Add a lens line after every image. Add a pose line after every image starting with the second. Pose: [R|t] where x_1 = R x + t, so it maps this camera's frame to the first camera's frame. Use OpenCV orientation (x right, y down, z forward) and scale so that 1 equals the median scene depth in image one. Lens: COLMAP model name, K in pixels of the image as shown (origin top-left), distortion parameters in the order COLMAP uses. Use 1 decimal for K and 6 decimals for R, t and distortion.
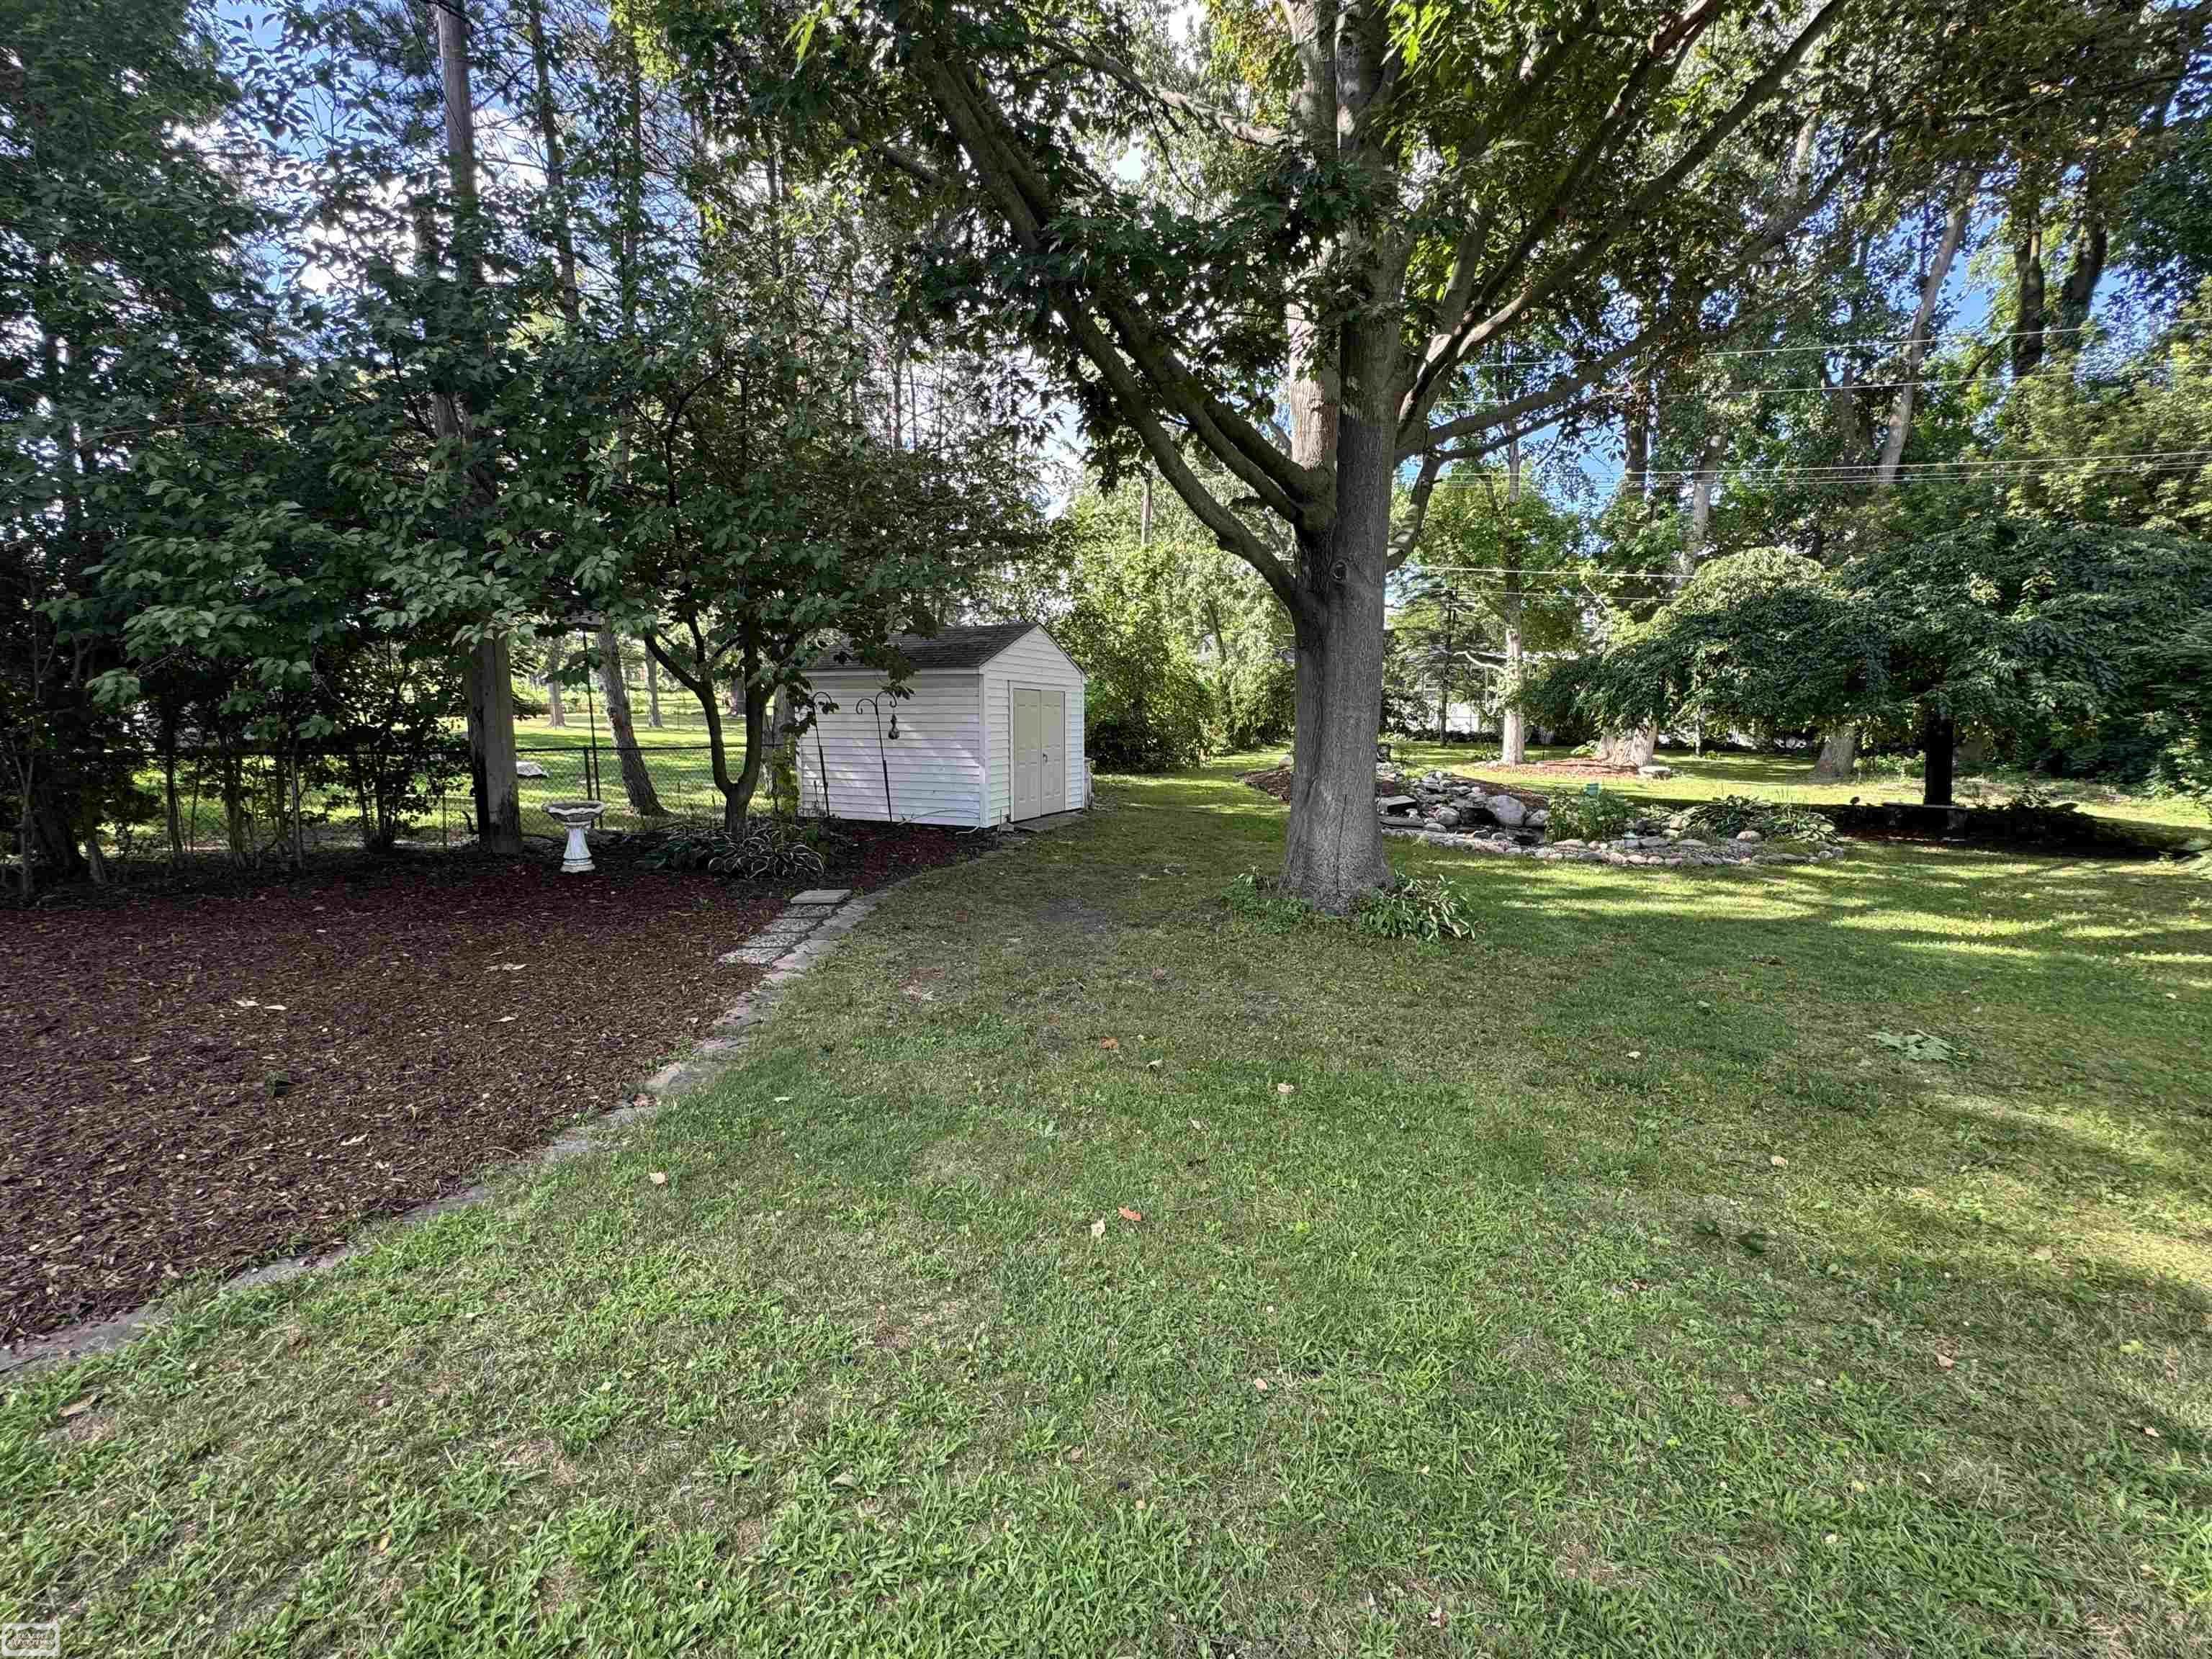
lens RADIAL K [[895.6, 0, 1110.9], [0, 895.6, 828.7], [0, 0, 1]] dist [-0.001816, 0.000443]
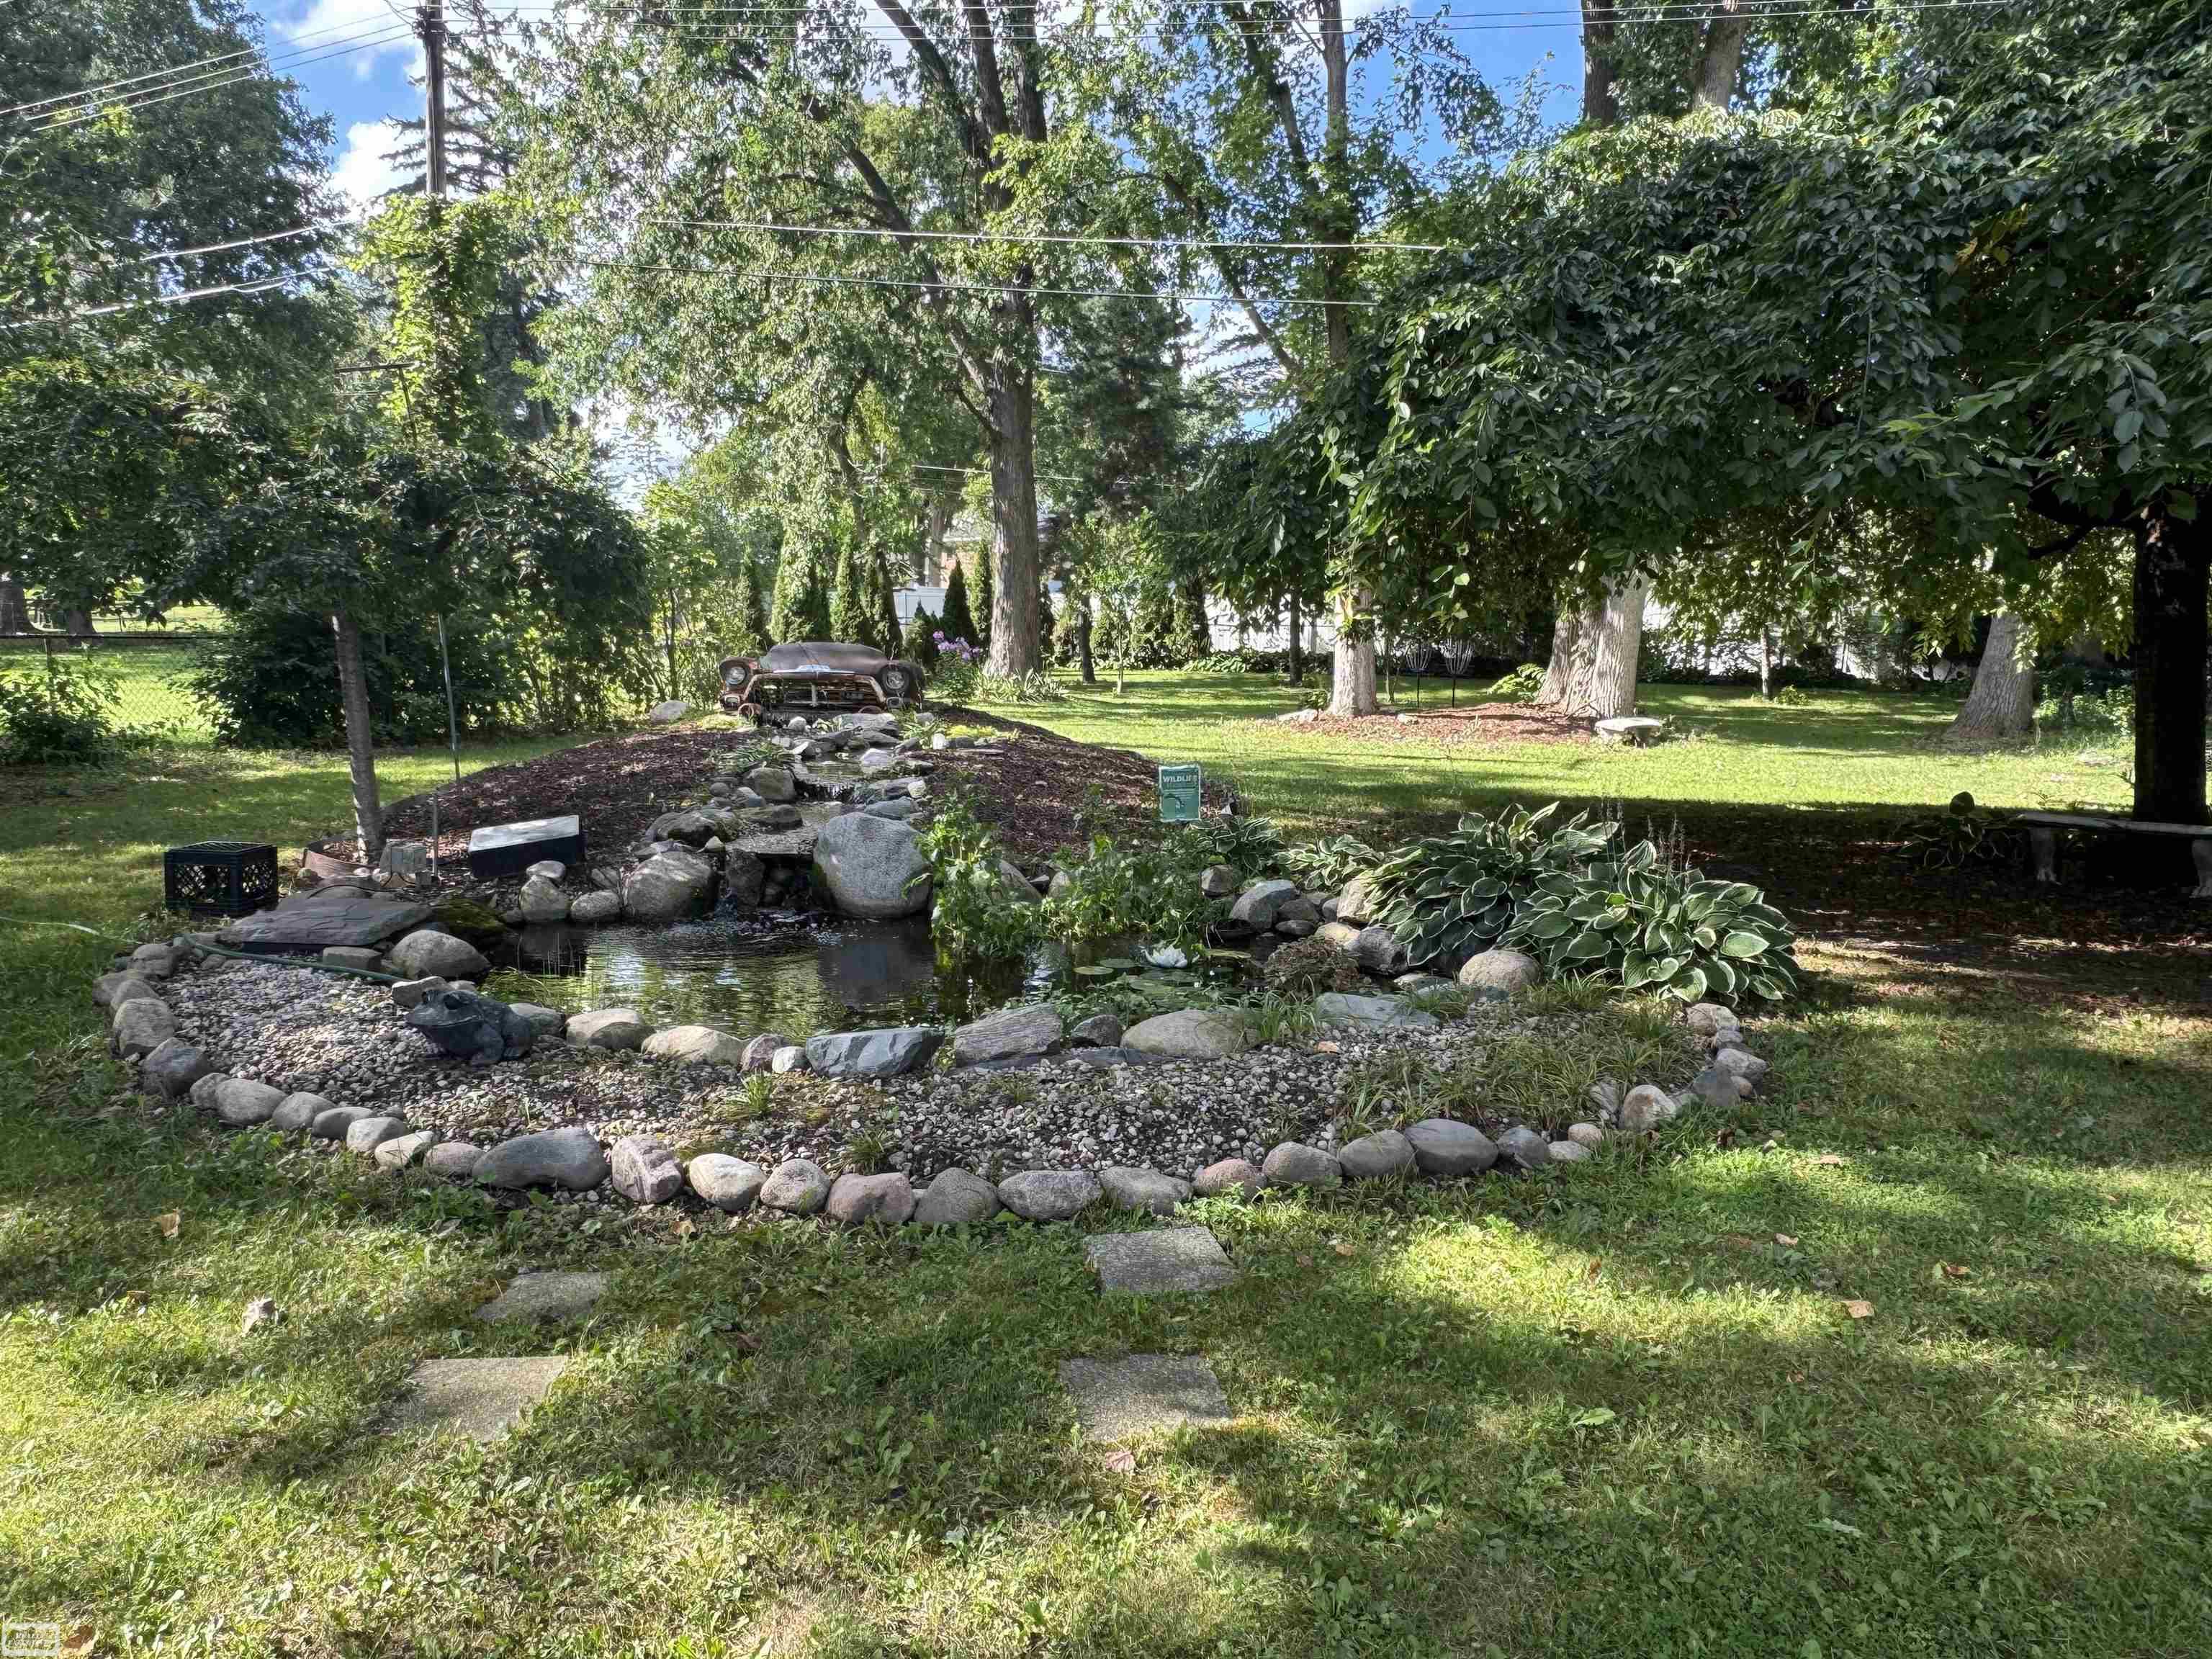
lens RADIAL K [[1514.5, 0, 1100.8], [0, 1514.5, 826.2], [0, 0, 1]] dist [-0.005633, -0.003288]
pose [[0.993306, -0.015800, 0.114430, 0.552786], [0.016253, 0.999863, -0.003023, -0.035636], [-0.114367, 0.004863, 0.993427, 0.574607]]
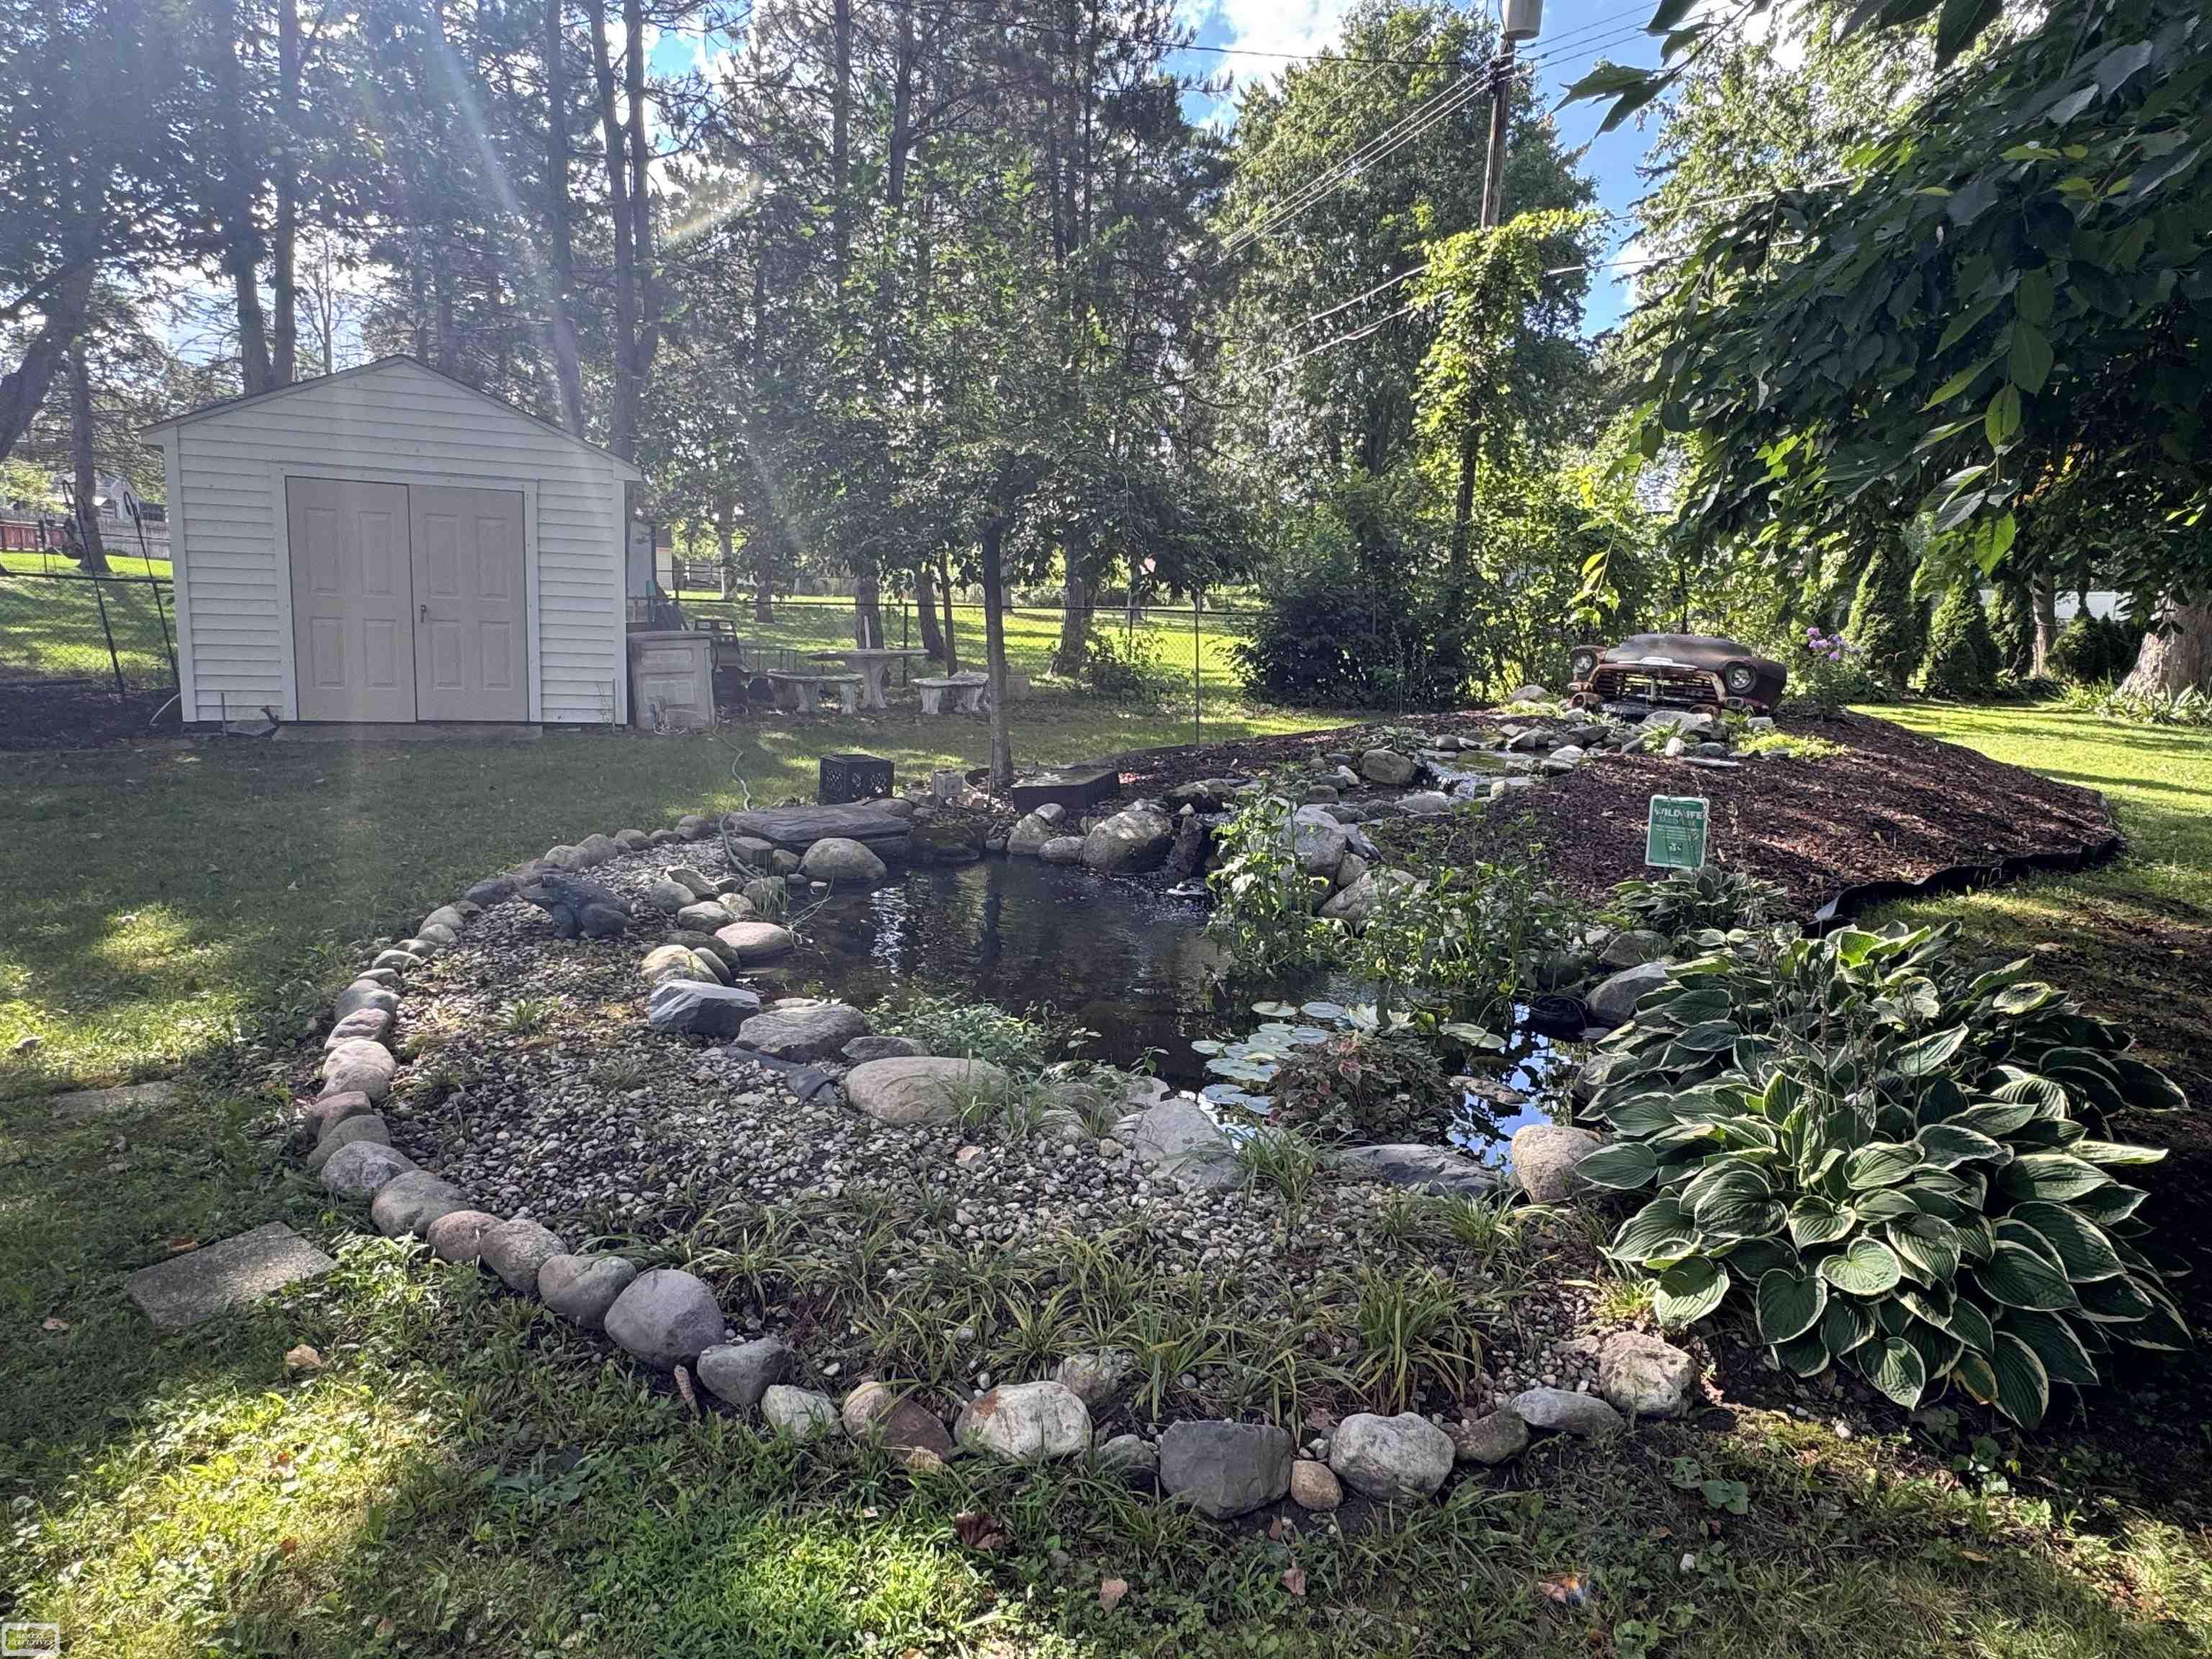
lens RADIAL K [[1292.7, 0, 1110.0], [0, 1292.7, 826.1], [0, 0, 1]] dist [-0.000019, 0.000092]
pose [[0.717637, 0.138585, -0.682489, 0.809287], [-0.122659, 0.989832, 0.072017, -0.060412], [0.685530, 0.032032, 0.727339, 0.773703]]
